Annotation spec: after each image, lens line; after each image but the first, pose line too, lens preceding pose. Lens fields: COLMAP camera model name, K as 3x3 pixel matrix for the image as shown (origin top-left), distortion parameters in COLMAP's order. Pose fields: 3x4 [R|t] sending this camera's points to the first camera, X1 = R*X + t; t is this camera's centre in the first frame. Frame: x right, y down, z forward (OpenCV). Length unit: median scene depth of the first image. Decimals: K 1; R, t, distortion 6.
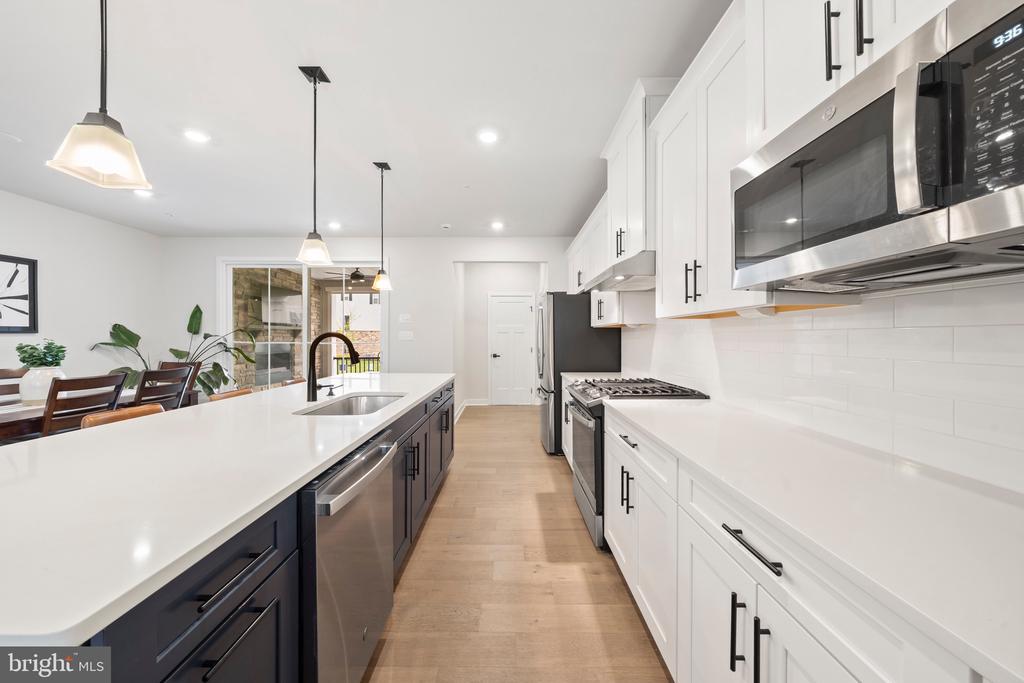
lens RADIAL K [[350.6, 0, 512.0], [0, 350.6, 341.5], [0, 0, 1]] dist [-0.000232, -0.000021]
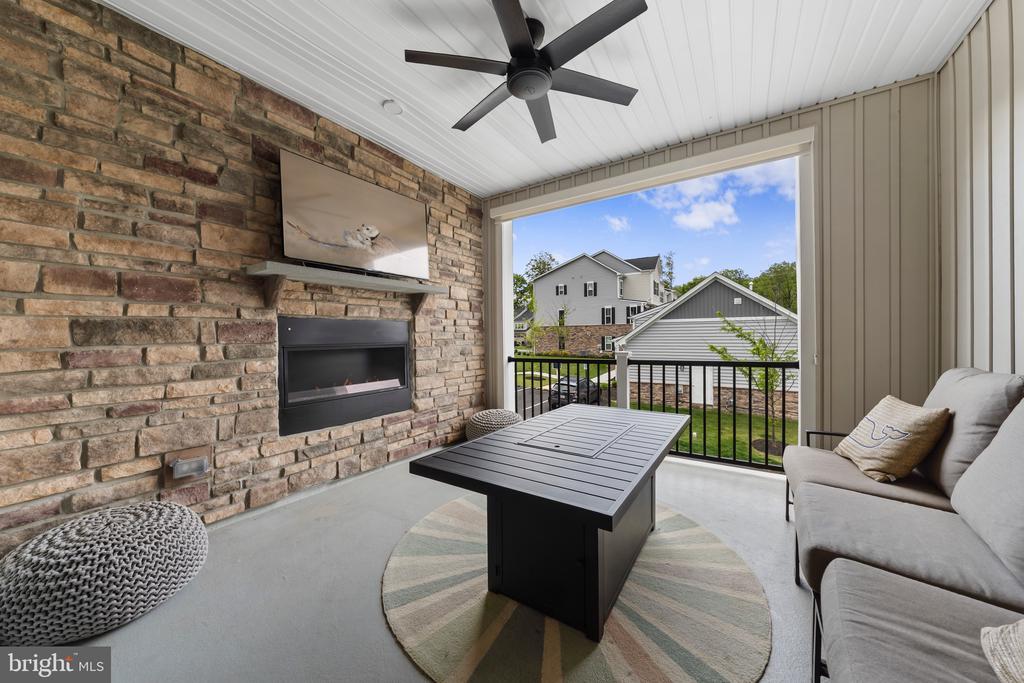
lens RADIAL K [[355.2, 0, 513.9], [0, 355.2, 339.1], [0, 0, 1]] dist [0.000406, 0.000172]
pose [[0.834148, -0.007619, -0.551487, -0.273615], [0.007759, 0.999968, -0.002079, 0.024079], [0.551485, -0.002545, 0.834181, 0.697763]]
